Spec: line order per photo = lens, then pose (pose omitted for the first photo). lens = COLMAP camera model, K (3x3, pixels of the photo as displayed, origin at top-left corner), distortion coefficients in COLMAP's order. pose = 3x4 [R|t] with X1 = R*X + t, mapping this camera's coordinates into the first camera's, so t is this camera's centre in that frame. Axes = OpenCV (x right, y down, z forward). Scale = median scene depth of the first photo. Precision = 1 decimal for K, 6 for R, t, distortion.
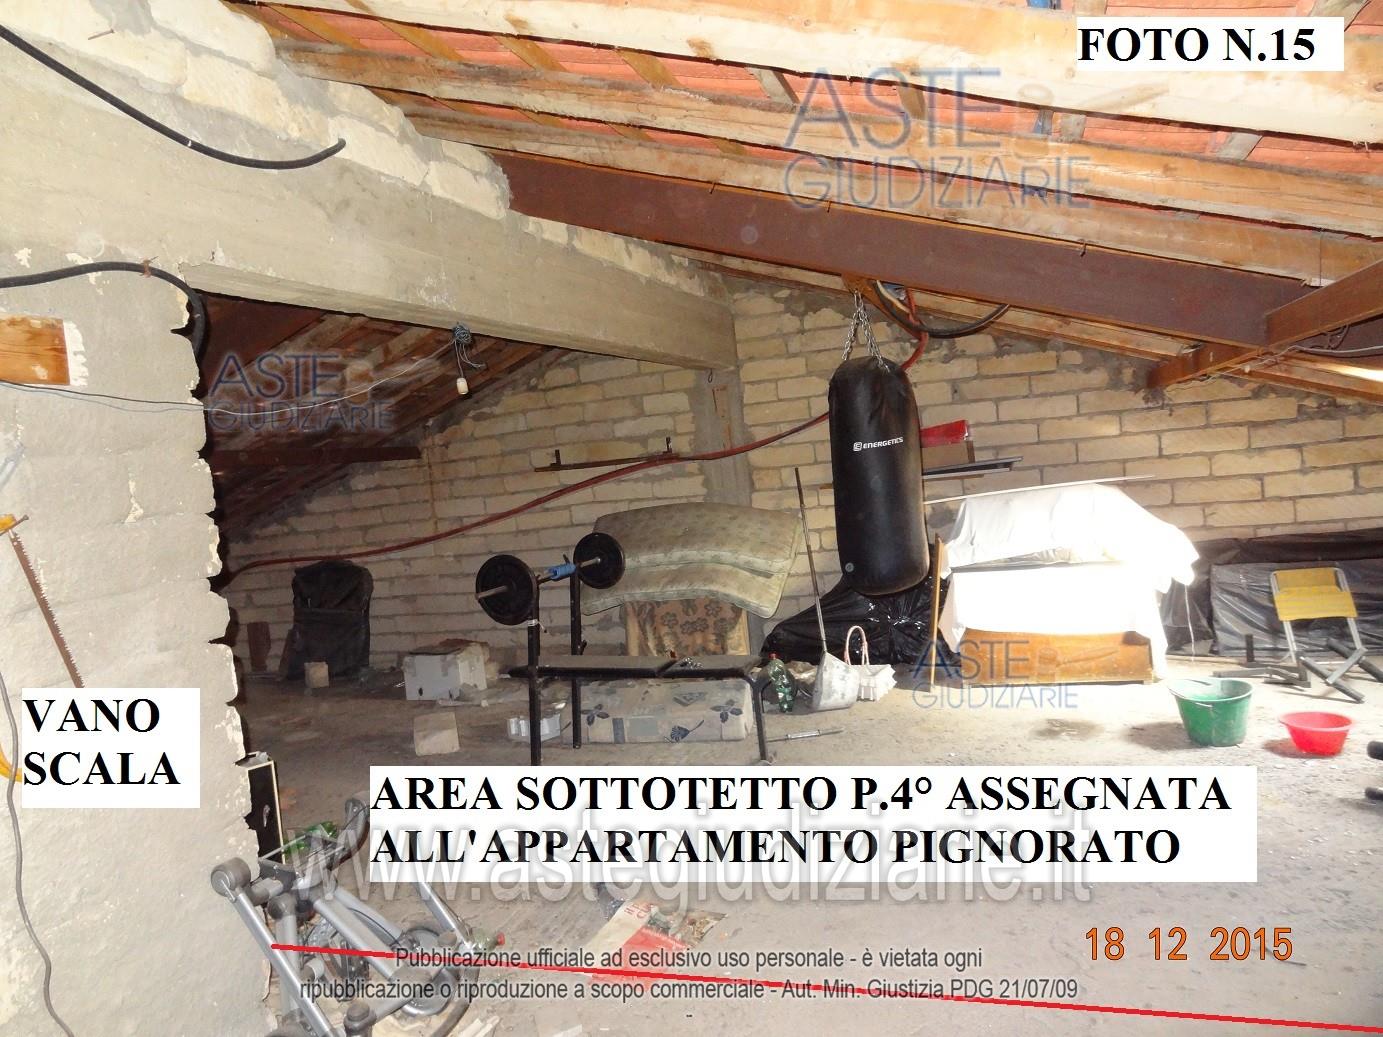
lens RADIAL K [[964.8, 0, 691.5], [0, 964.8, 518.5], [0, 0, 1]] dist [-0.003973, 0.010477]
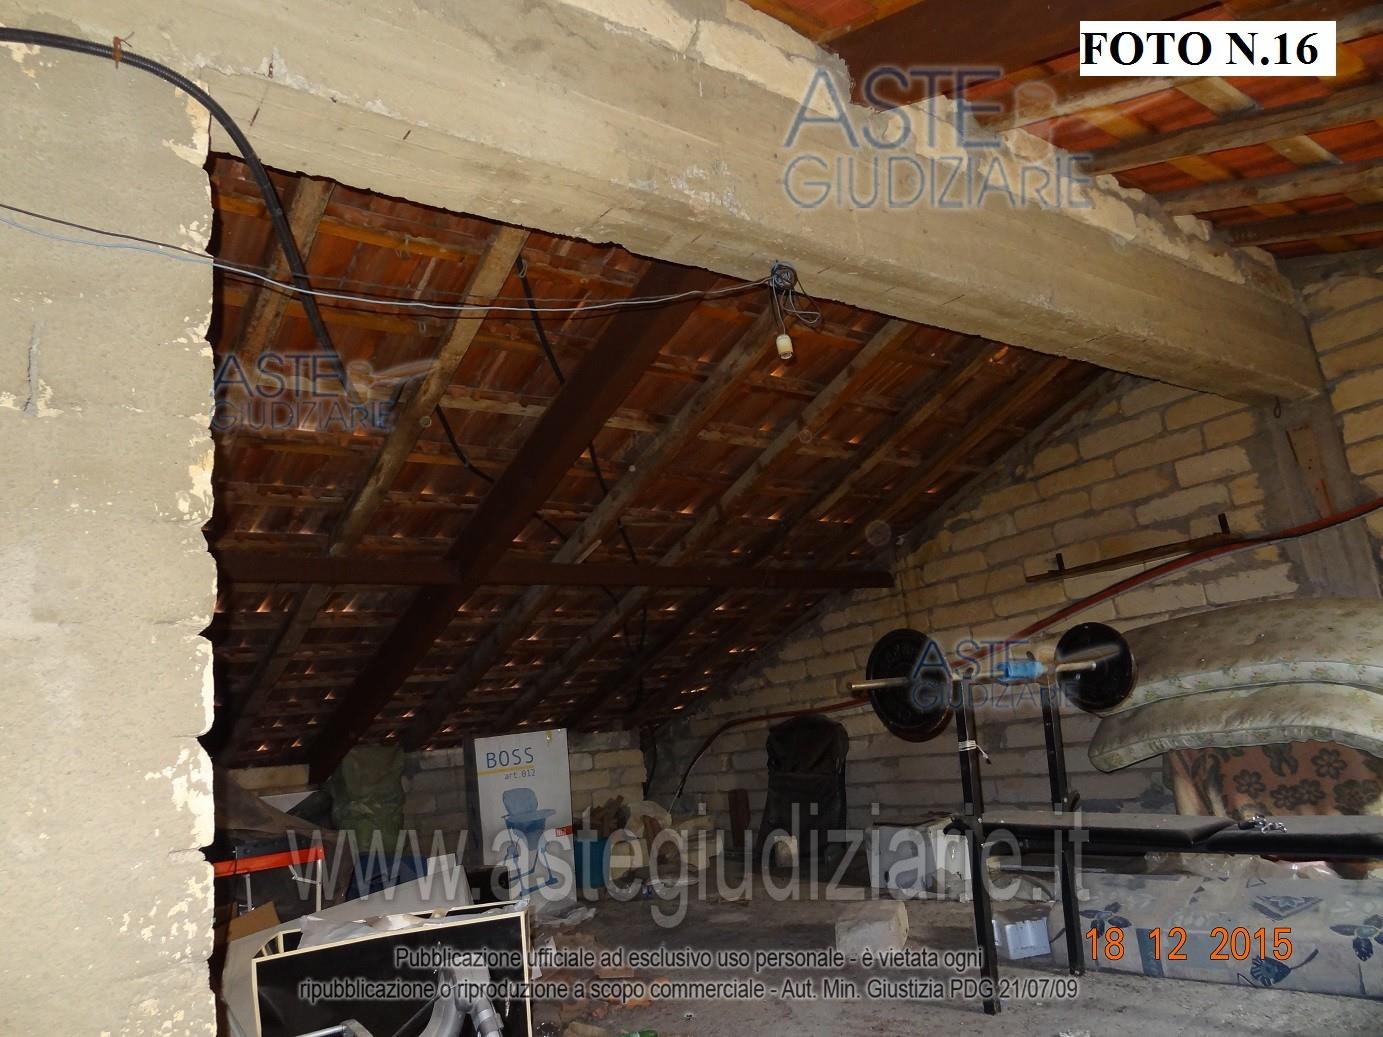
lens RADIAL K [[964.8, 0, 691.5], [0, 964.8, 518.5], [0, 0, 1]] dist [-0.003973, 0.010477]
pose [[0.835572, -0.120738, -0.535949, 0.028609], [0.001956, 0.976199, -0.216869, 0.067831], [0.549377, 0.180161, 0.815921, 0.244430]]
